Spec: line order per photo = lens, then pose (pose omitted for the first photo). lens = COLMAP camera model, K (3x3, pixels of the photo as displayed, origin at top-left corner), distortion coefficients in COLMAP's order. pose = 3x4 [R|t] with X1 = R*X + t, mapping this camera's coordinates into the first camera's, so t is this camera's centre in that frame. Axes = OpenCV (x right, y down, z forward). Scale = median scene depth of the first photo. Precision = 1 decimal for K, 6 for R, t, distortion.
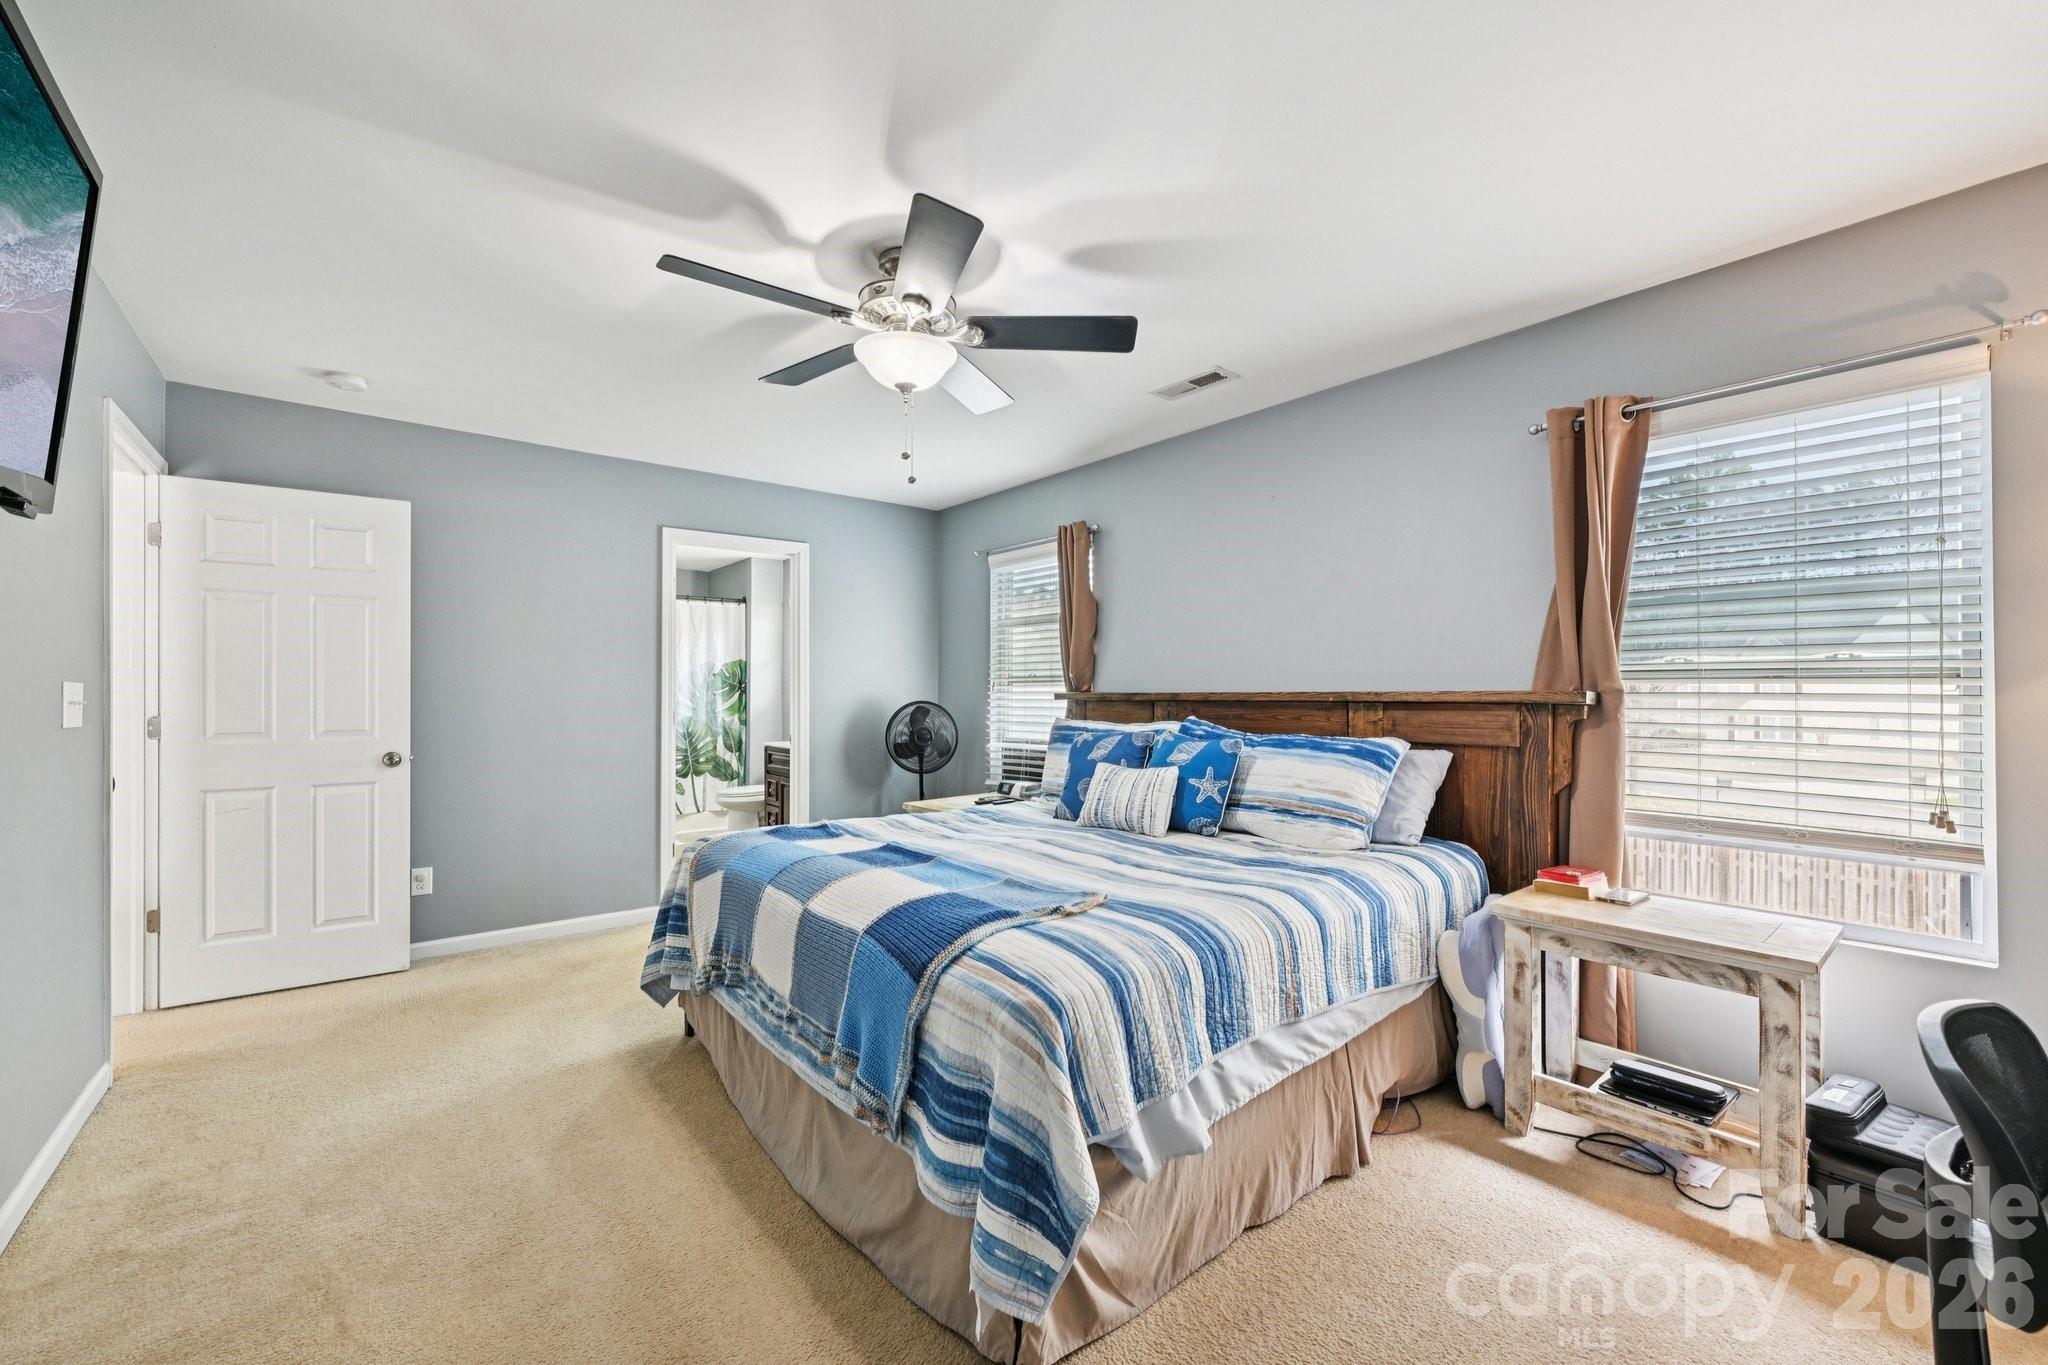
lens RADIAL K [[817.1, 0, 1034.2], [0, 817.1, 689.9], [0, 0, 1]] dist [0.000358, 0.000105]
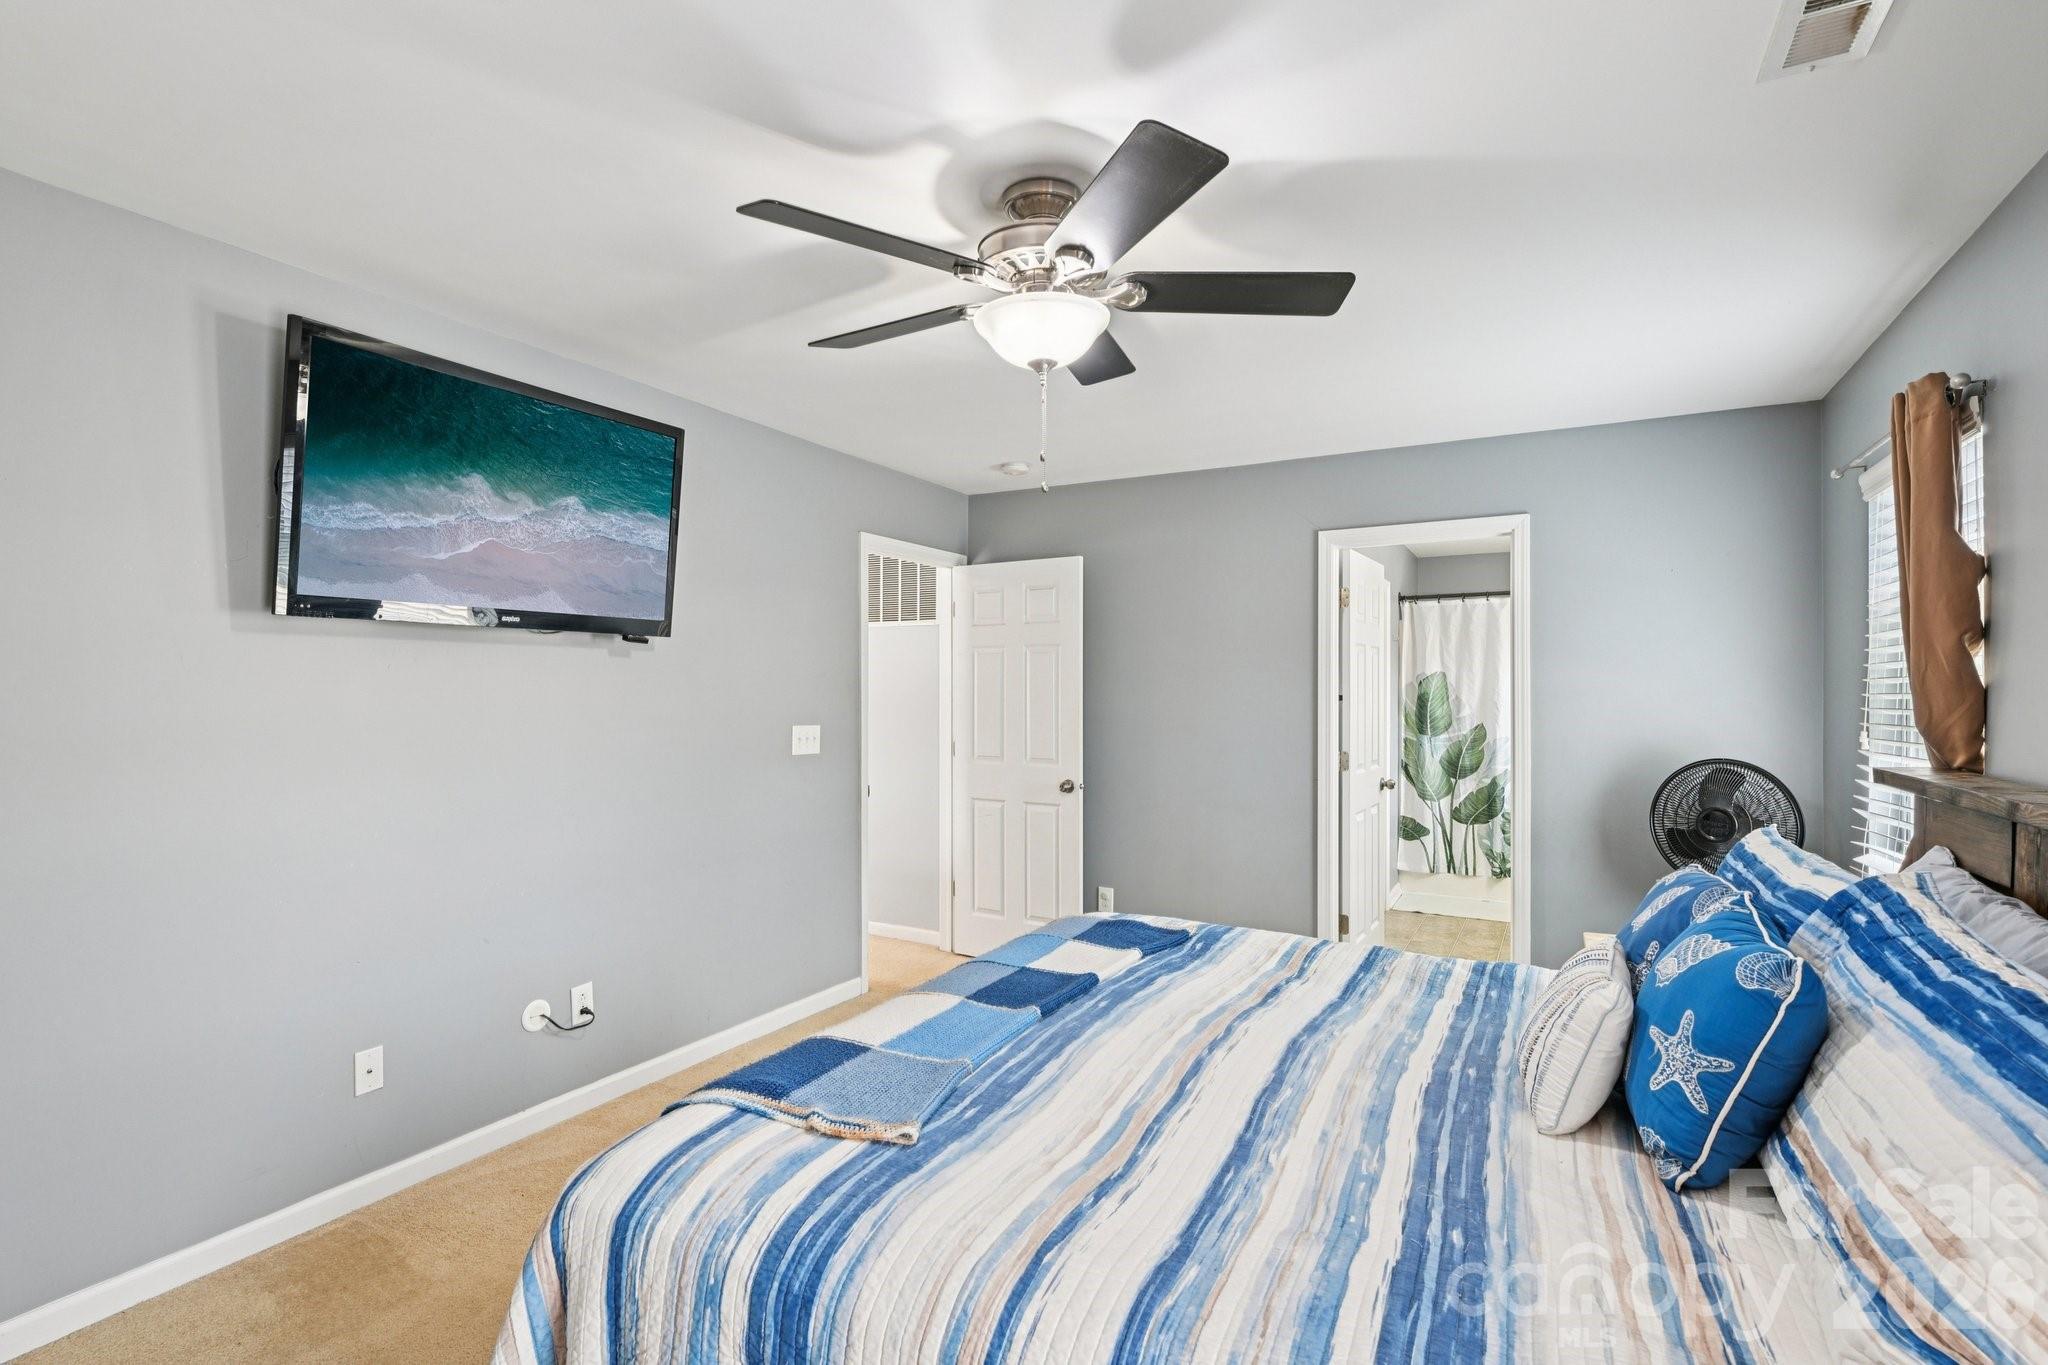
lens RADIAL K [[979.3, 0, 1024.0], [0, 979.3, 682.5], [0, 0, 1]] dist [-0.000844, 0.000030]
pose [[0.354380, -0.005867, -0.935083, 0.501824], [0.001605, 0.999983, -0.005666, -0.055487], [0.935100, 0.000507, 0.354383, 0.498340]]
